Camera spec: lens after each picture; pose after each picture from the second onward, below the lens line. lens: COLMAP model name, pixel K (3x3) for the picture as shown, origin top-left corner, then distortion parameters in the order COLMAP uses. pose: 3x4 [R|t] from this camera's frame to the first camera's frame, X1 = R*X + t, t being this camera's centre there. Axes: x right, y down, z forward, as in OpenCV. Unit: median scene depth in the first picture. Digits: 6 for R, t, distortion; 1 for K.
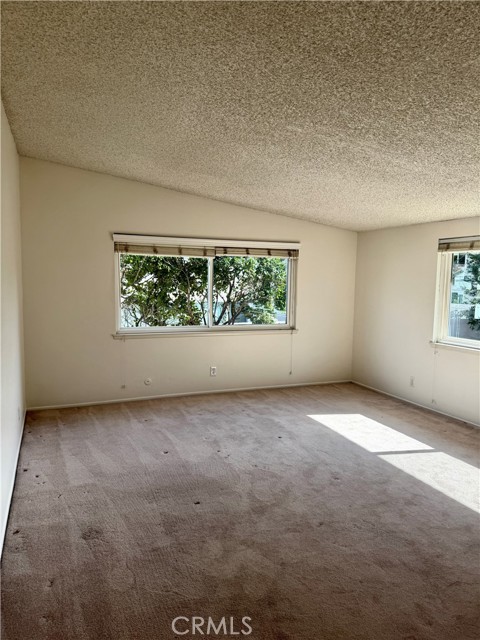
lens RADIAL K [[453.0, 0, 236.9], [0, 453.0, 316.4], [0, 0, 1]] dist [0.085684, -0.090933]
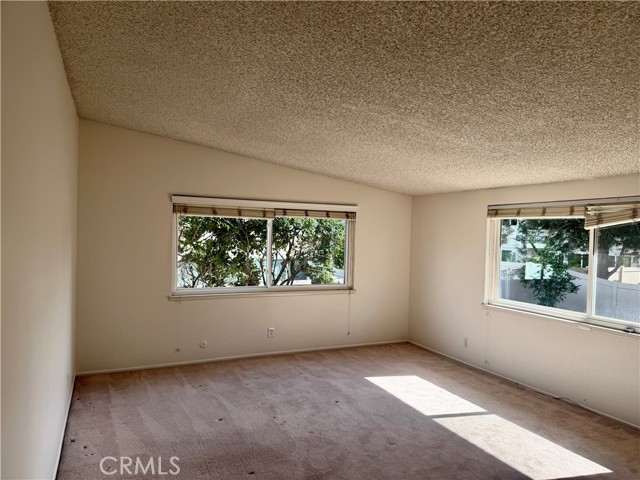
lens RADIAL K [[453.0, 0, 324.2], [0, 453.0, 242.1], [0, 0, 1]] dist [0.081134, -0.092765]
pose [[0.998185, 0.008337, 0.059644, 0.004149], [-0.004372, 0.997789, -0.066313, -0.014957], [-0.060065, 0.065932, 0.996015, -0.015695]]
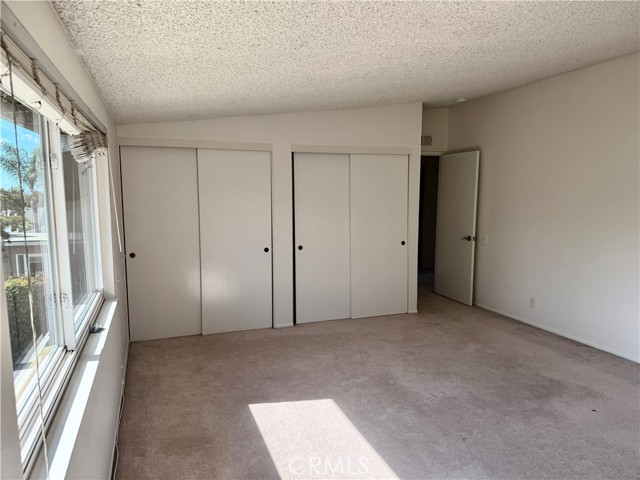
lens RADIAL K [[453.0, 0, 324.2], [0, 453.0, 242.1], [0, 0, 1]] dist [0.081134, -0.092765]
pose [[-0.999709, -0.013313, 0.020119, 0.349156], [-0.008741, 0.977170, 0.212278, -0.131756], [-0.022486, 0.212040, -0.977002, 1.333209]]
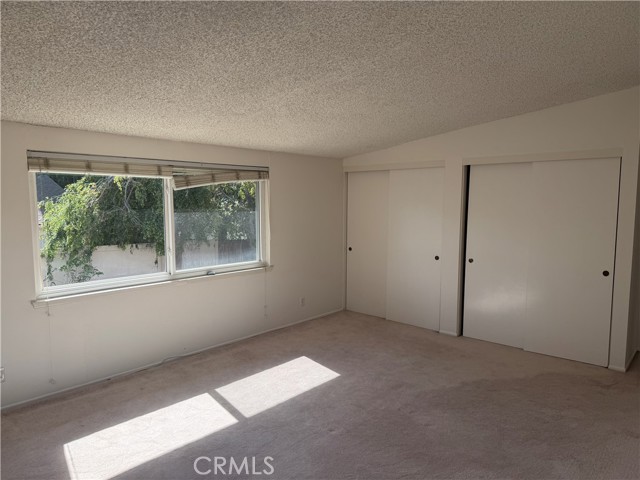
lens RADIAL K [[453.0, 0, 324.2], [0, 453.0, 242.1], [0, 0, 1]] dist [0.081134, -0.092765]
pose [[-0.452307, -0.093359, 0.886963, -0.417260], [0.074451, 0.987082, 0.141864, -0.110528], [-0.888749, 0.130202, -0.439514, 1.044603]]
